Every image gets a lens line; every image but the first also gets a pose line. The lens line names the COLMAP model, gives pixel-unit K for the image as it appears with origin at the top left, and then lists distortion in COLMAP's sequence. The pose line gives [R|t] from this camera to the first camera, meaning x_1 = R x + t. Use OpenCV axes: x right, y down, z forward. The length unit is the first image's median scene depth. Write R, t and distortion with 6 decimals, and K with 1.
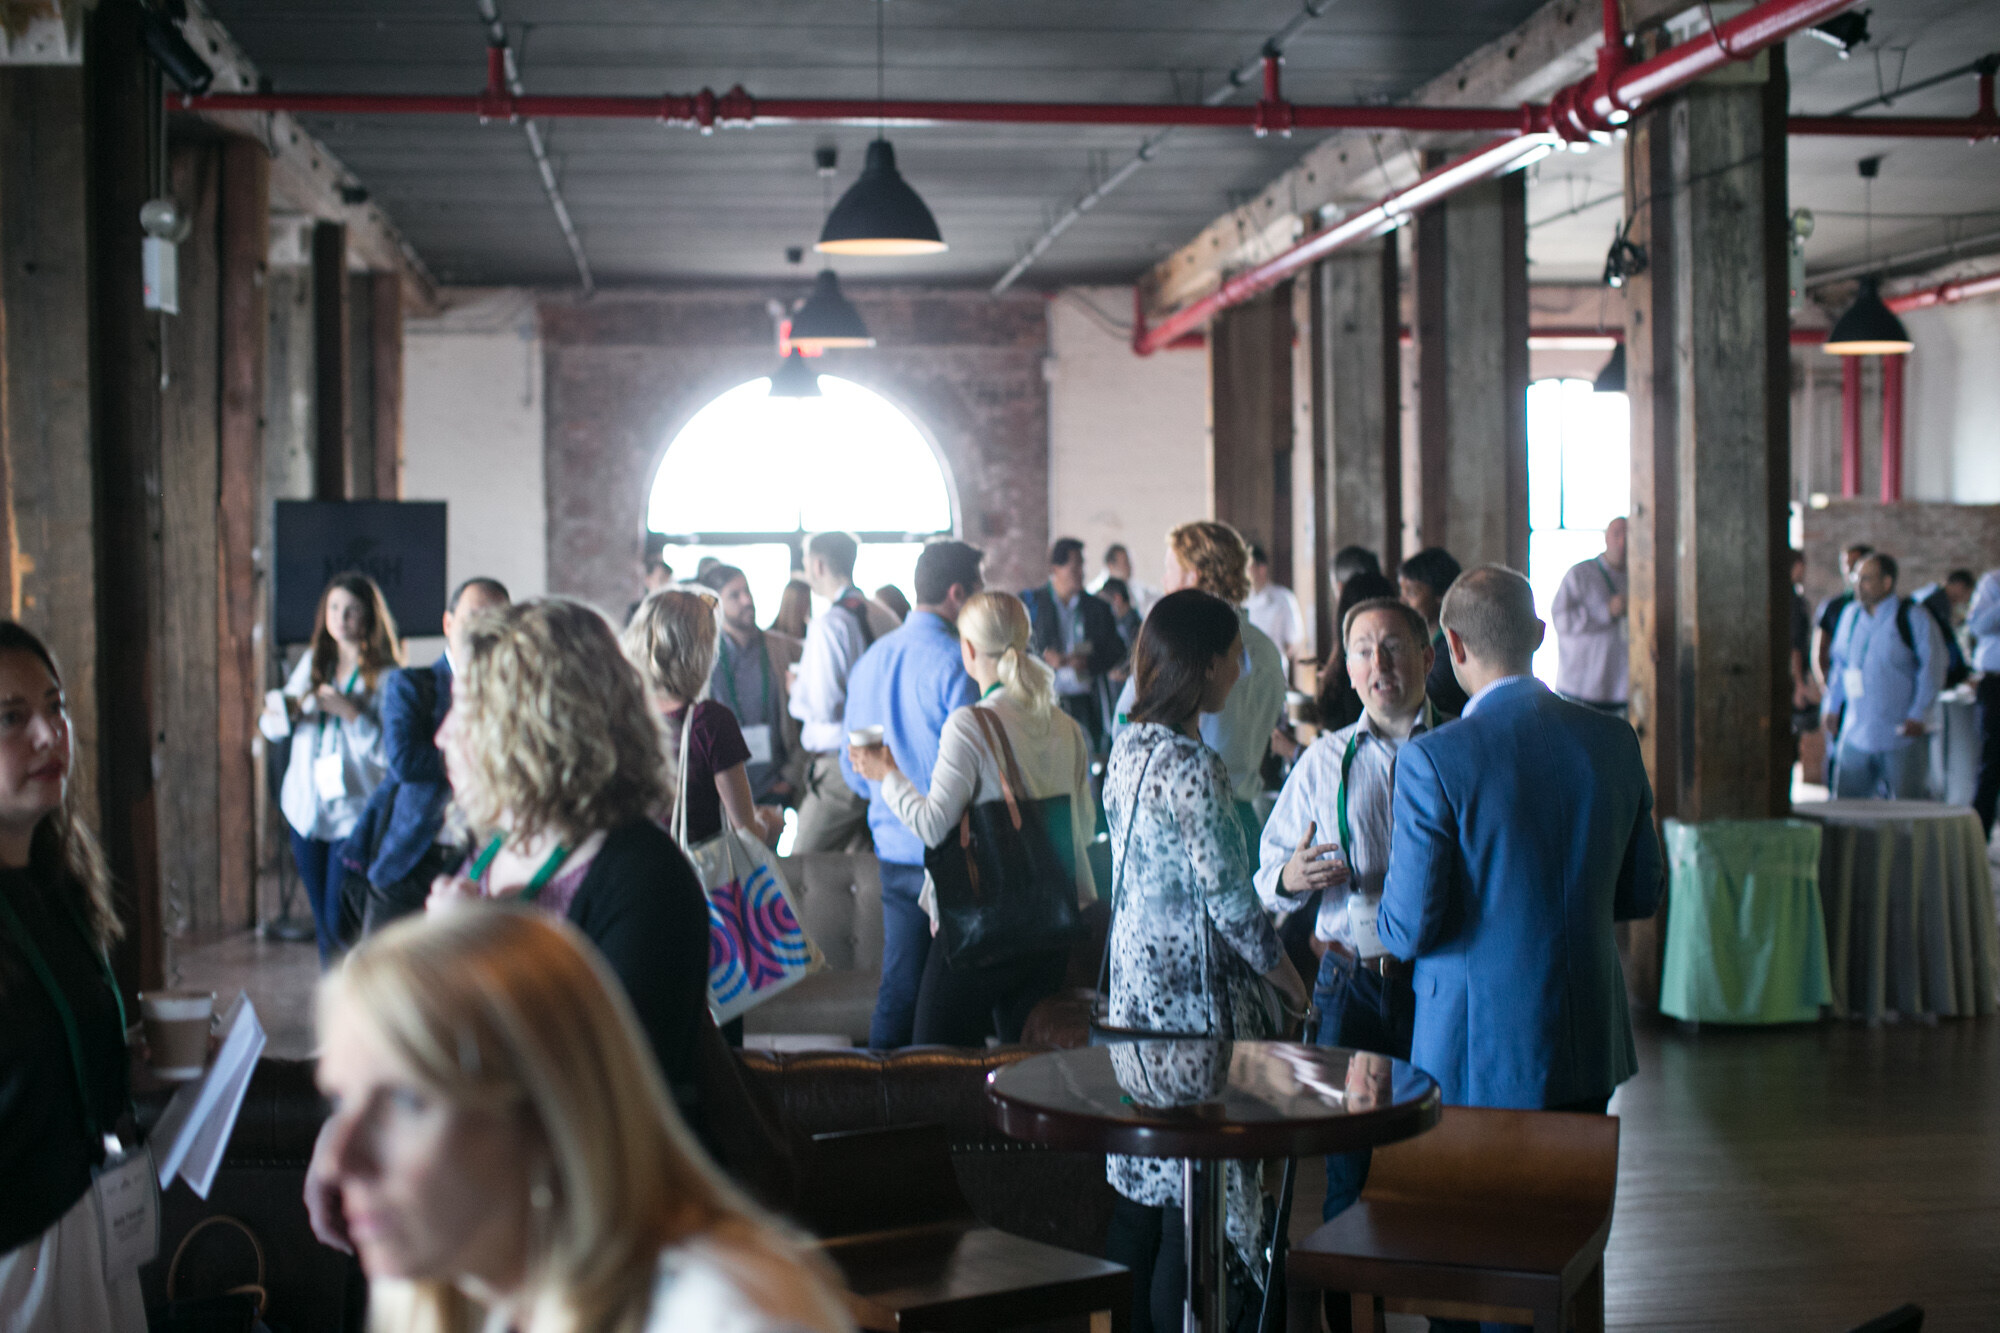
lens RADIAL K [[2872.9, 0, 992.5], [0, 2872.9, 688.7], [0, 0, 1]] dist [-0.106267, 0.000000]
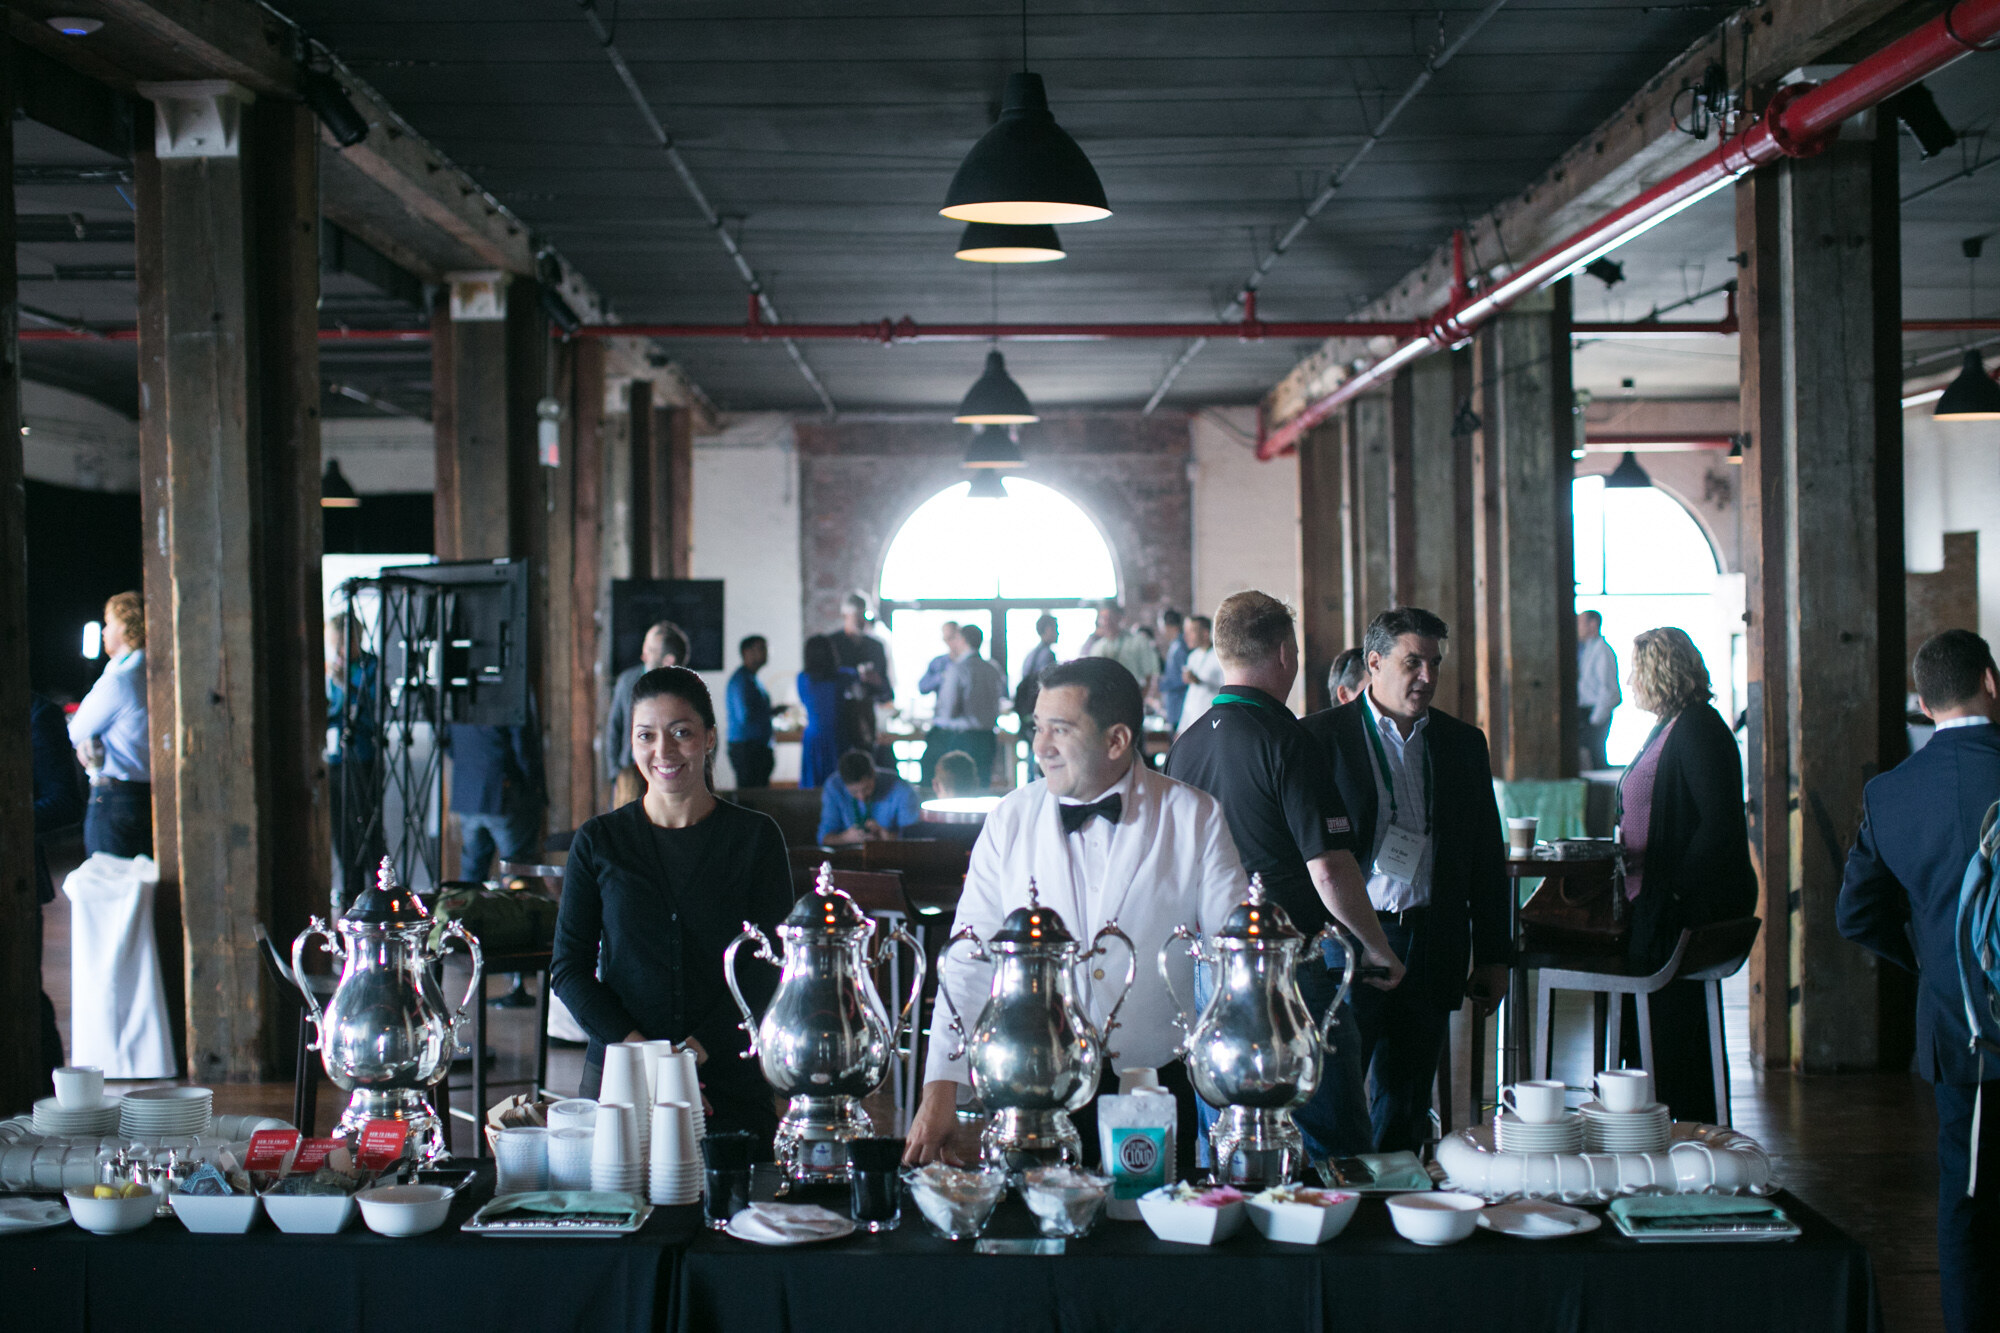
lens RADIAL K [[2872.9, 0, 1004.2], [0, 2872.9, 651.7], [0, 0, 1]] dist [-0.106267, 0.000000]
pose [[0.995744, -0.002430, -0.092128, 0.073741], [-0.000913, 0.999343, -0.036233, 0.020794], [0.092155, 0.036163, 0.995088, -0.377231]]
